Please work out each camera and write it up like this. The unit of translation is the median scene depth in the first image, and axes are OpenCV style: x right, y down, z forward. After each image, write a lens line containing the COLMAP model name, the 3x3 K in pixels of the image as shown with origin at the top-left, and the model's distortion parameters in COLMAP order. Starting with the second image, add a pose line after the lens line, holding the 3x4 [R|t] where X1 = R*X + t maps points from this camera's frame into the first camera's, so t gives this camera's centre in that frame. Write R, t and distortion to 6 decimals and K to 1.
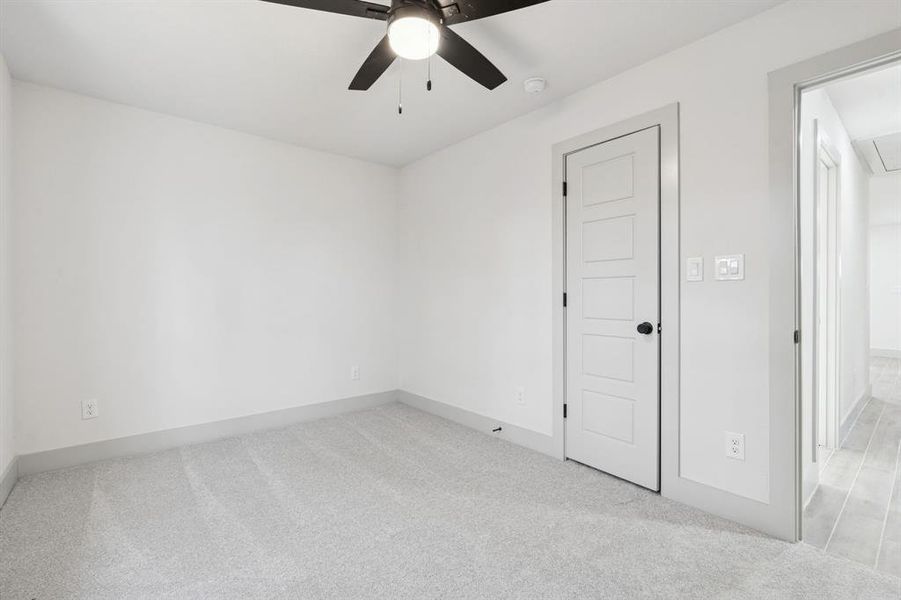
lens RADIAL K [[408.8, 0, 450.4], [0, 408.8, 297.0], [0, 0, 1]] dist [-0.004565, 0.000247]
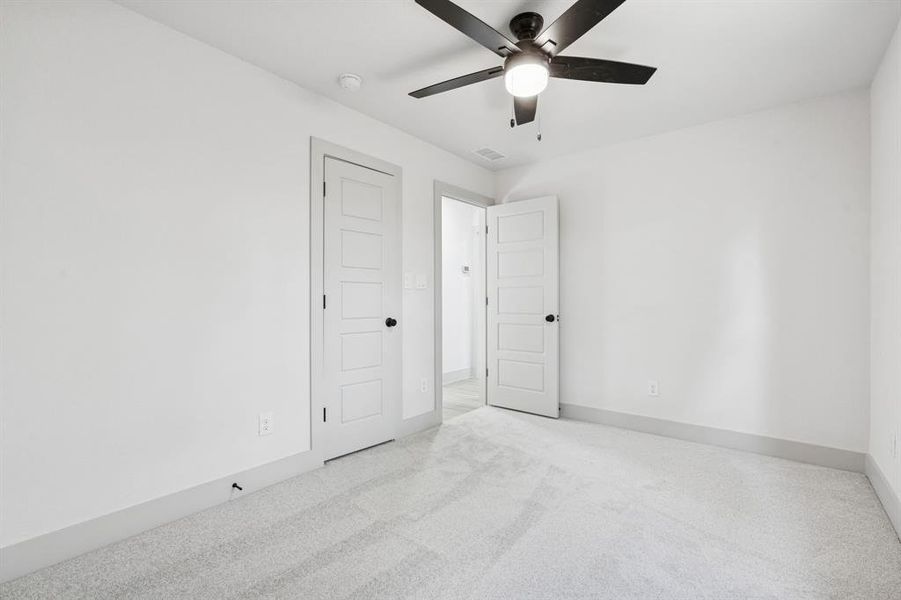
lens RADIAL K [[408.8, 0, 450.4], [0, 408.8, 297.0], [0, 0, 1]] dist [-0.004565, 0.000247]
pose [[-0.193815, 0.002200, 0.981036, -0.778078], [-0.002447, 0.999993, -0.002726, -0.003187], [-0.981035, -0.002929, -0.193809, 0.931123]]
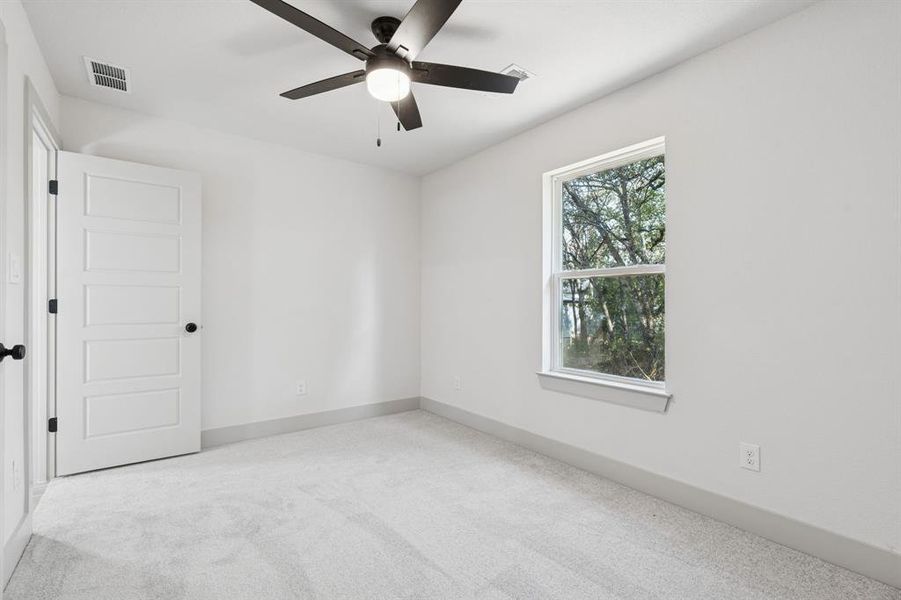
lens RADIAL K [[438.6, 0, 406.3], [0, 438.6, 301.3], [0, 0, 1]] dist [-0.002424, -0.000122]
pose [[-0.998951, -0.005349, 0.045483, -0.131558], [-0.005884, 0.999915, -0.011631, 0.004030], [-0.045417, -0.011886, -0.998897, 1.452908]]
